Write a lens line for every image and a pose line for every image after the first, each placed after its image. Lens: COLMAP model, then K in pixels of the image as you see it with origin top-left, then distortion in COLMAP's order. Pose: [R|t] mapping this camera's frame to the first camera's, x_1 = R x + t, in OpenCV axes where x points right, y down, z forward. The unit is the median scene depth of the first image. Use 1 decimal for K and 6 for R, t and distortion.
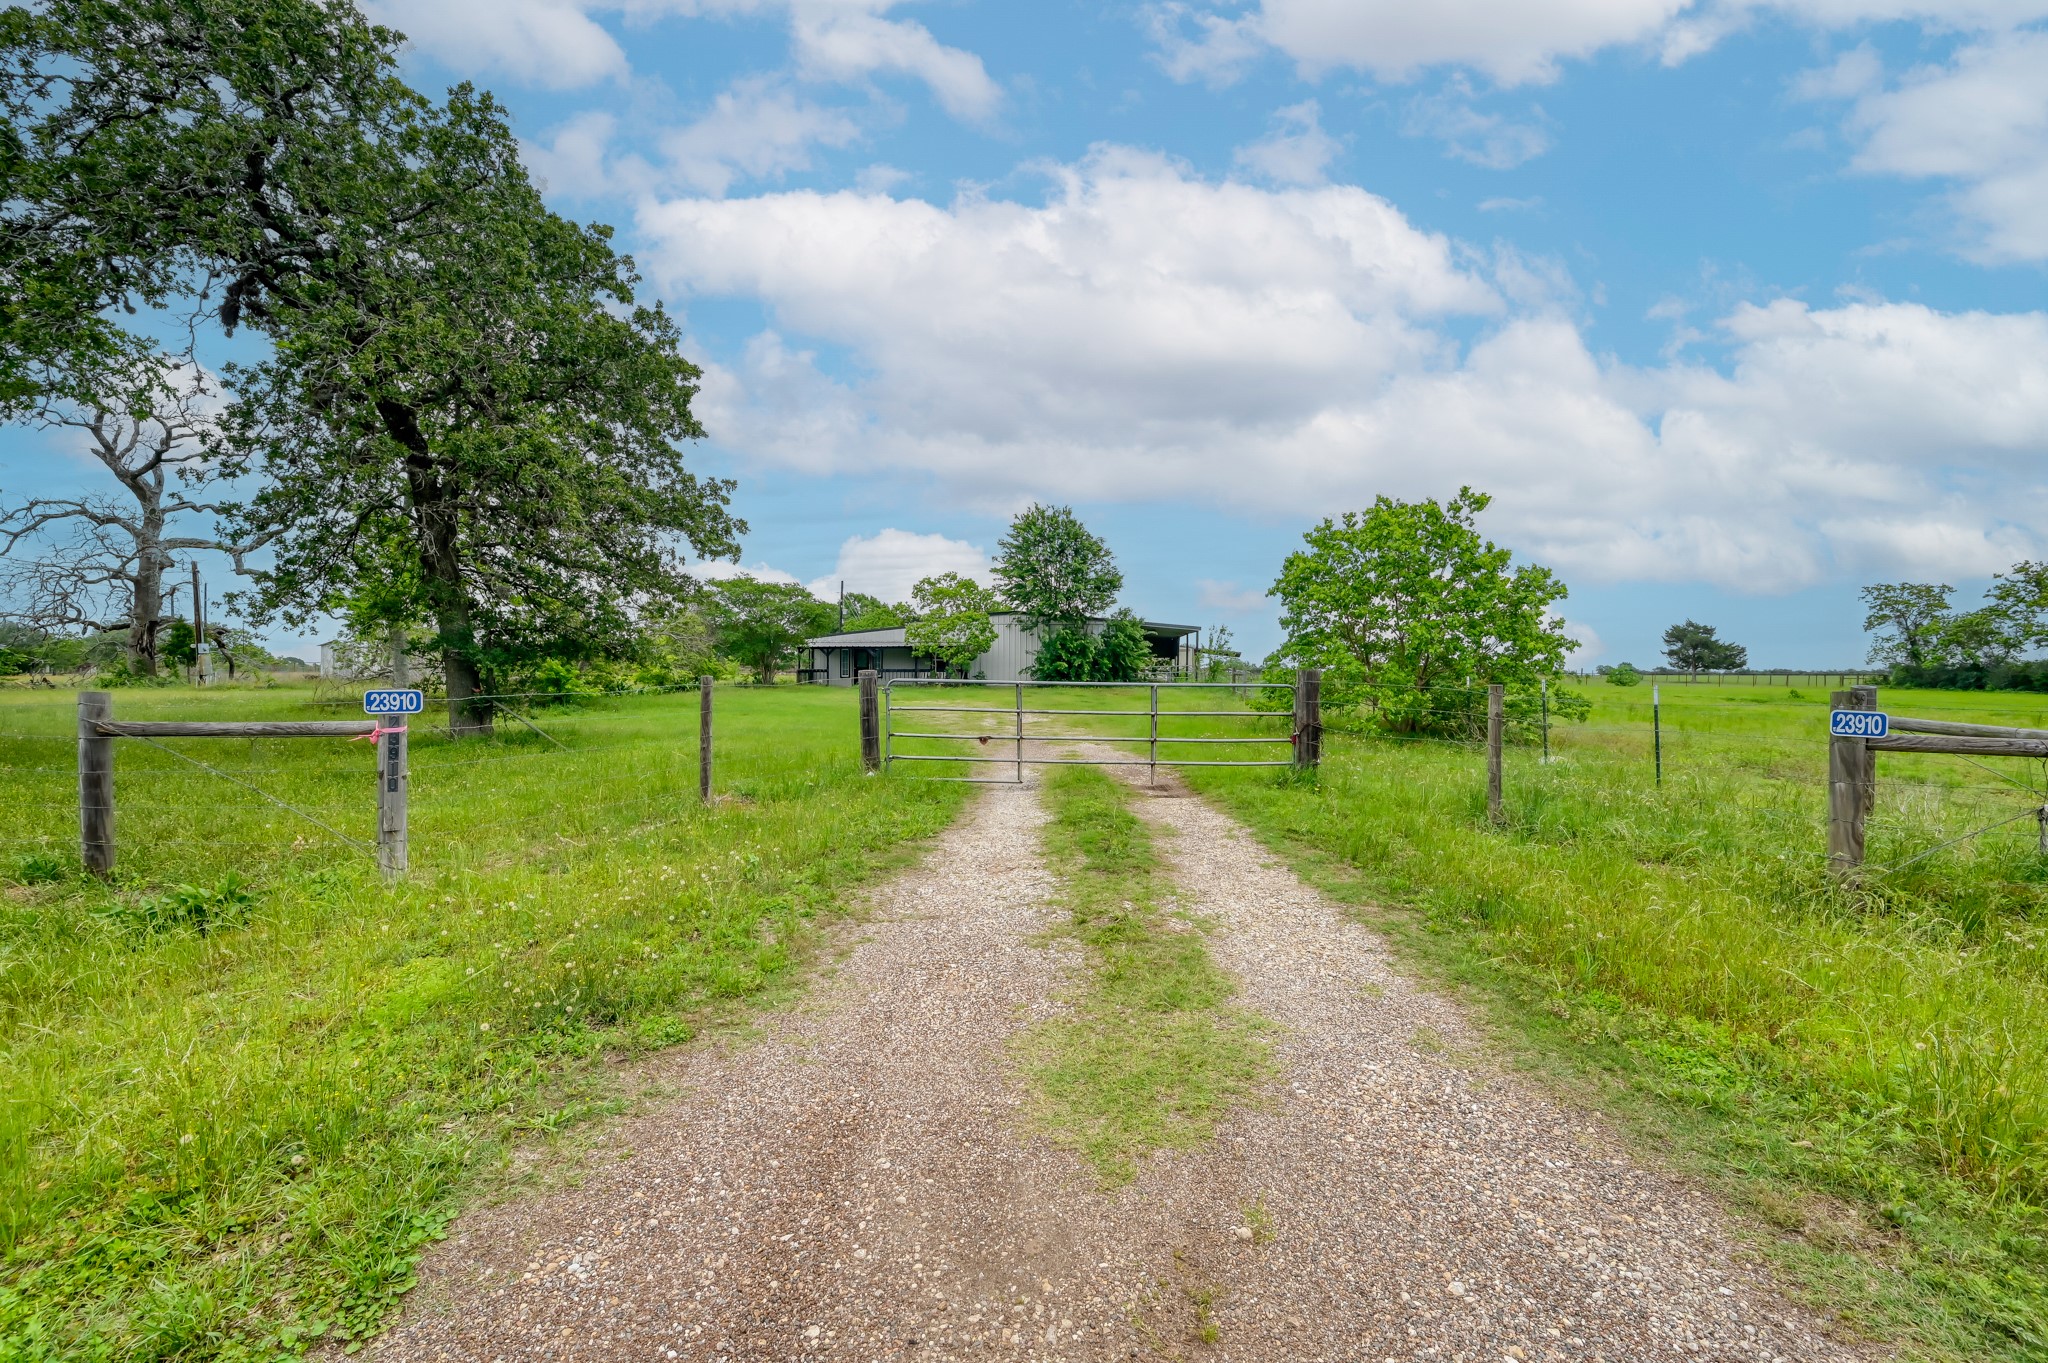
lens RADIAL K [[820.5, 0, 1030.2], [0, 820.5, 684.2], [0, 0, 1]] dist [0.000511, -0.000042]
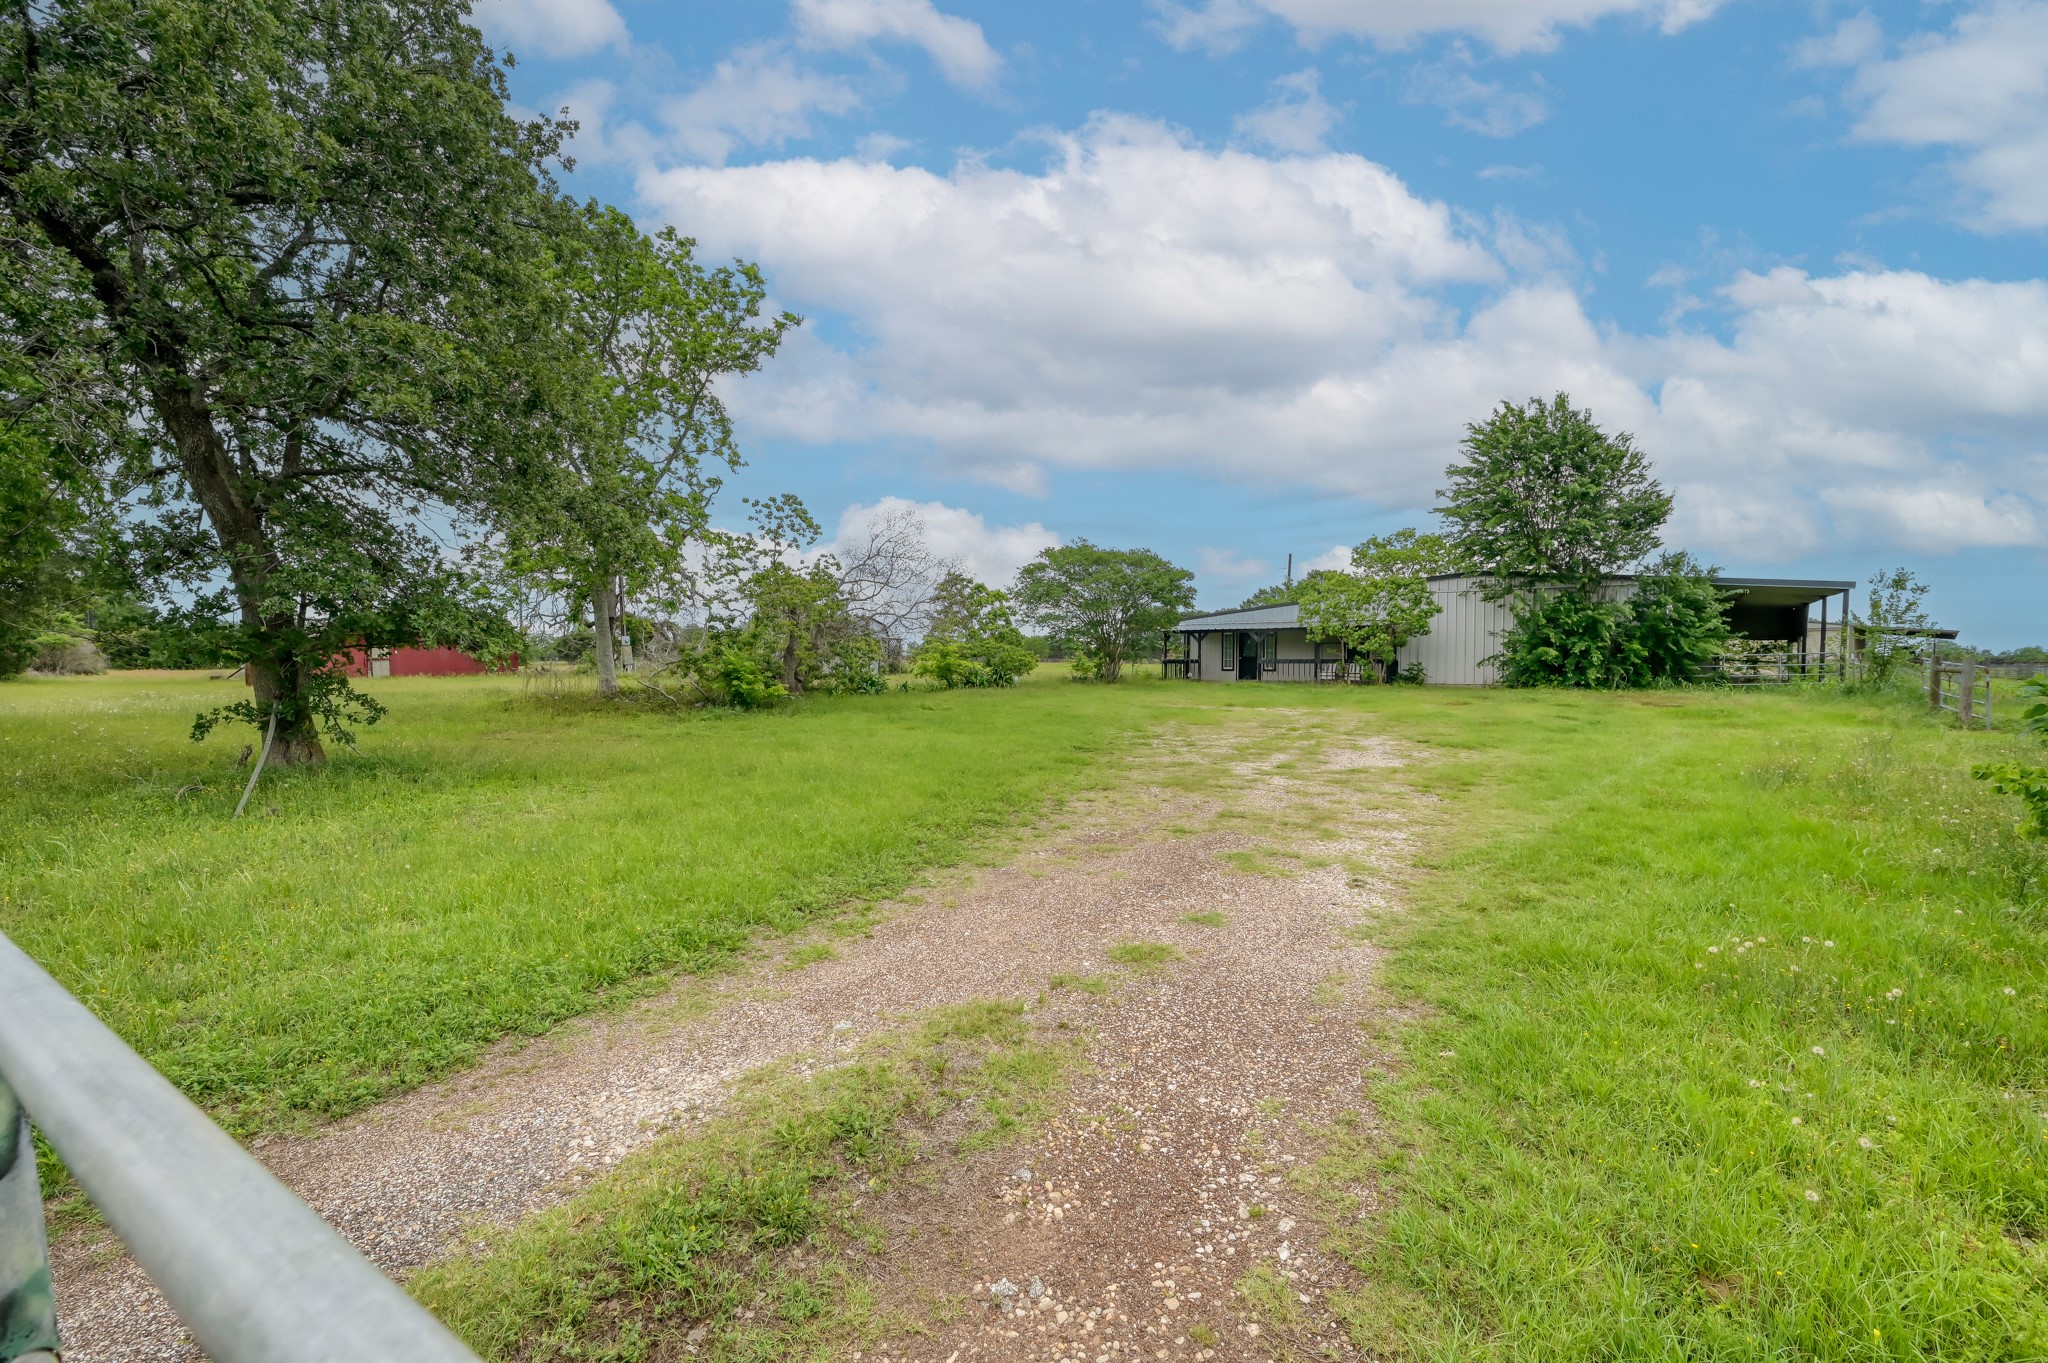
lens RADIAL K [[871.8, 0, 1024.0], [0, 871.8, 681.5], [0, 0, 1]] dist [-0.006350, -0.000080]
pose [[0.841434, 0.013553, -0.540190, 0.061242], [-0.008925, 0.999898, 0.011184, -0.005287], [0.540286, -0.004590, 0.841469, 0.234979]]
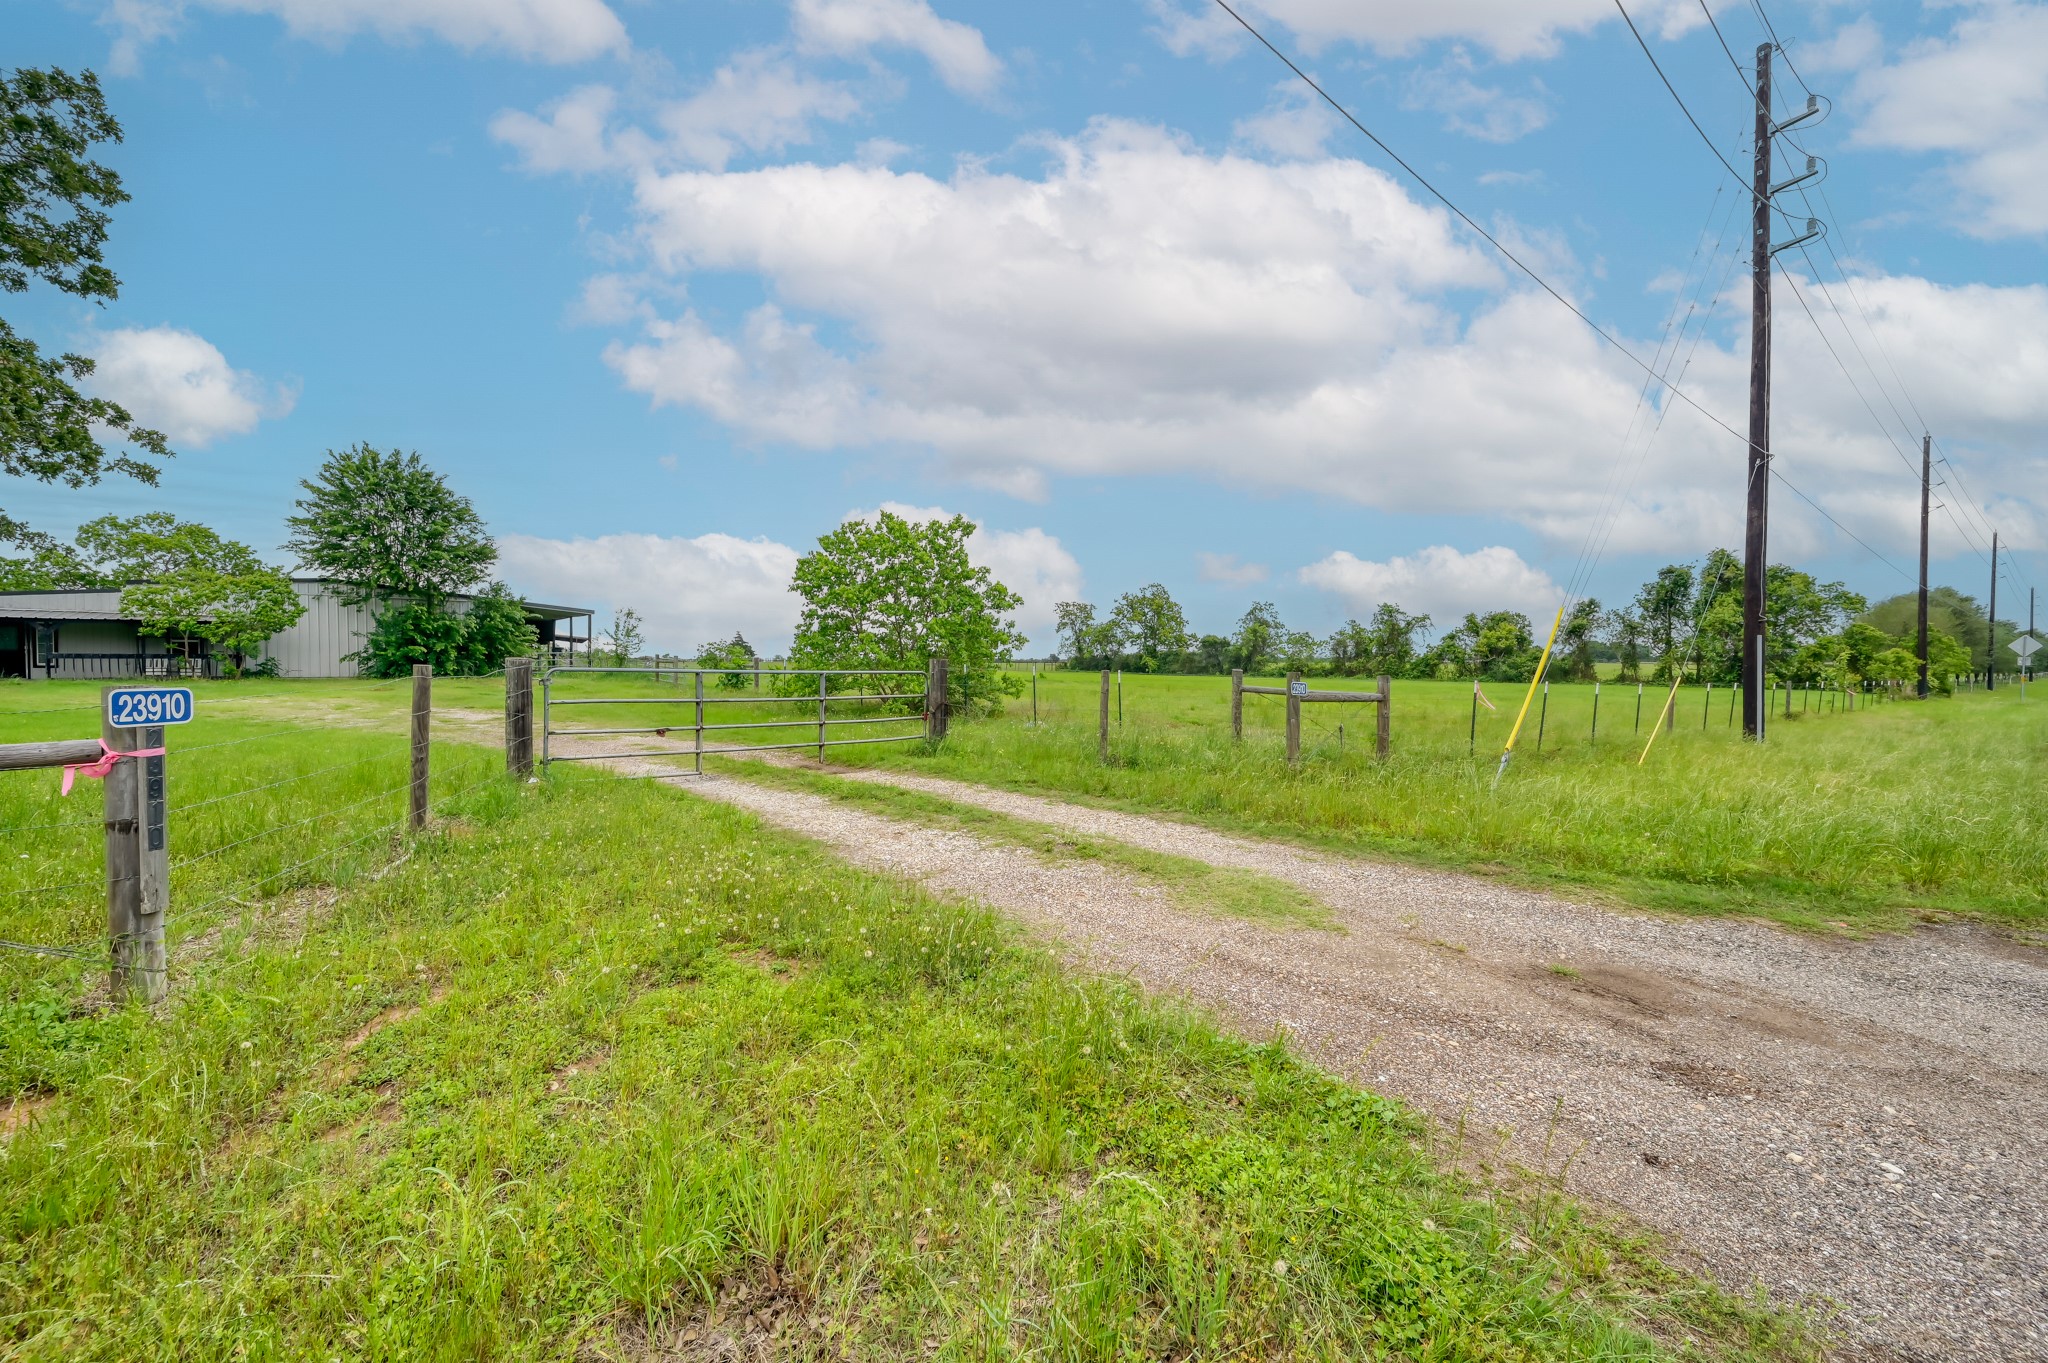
lens RADIAL K [[808.2, 0, 1028.4], [0, 808.2, 683.0], [0, 0, 1]] dist [-0.000930, 0.000164]
pose [[0.707533, -0.017641, 0.706460, -0.099193], [0.007520, 0.999820, 0.017436, -0.000407], [-0.706640, -0.007024, 0.707538, 0.011130]]
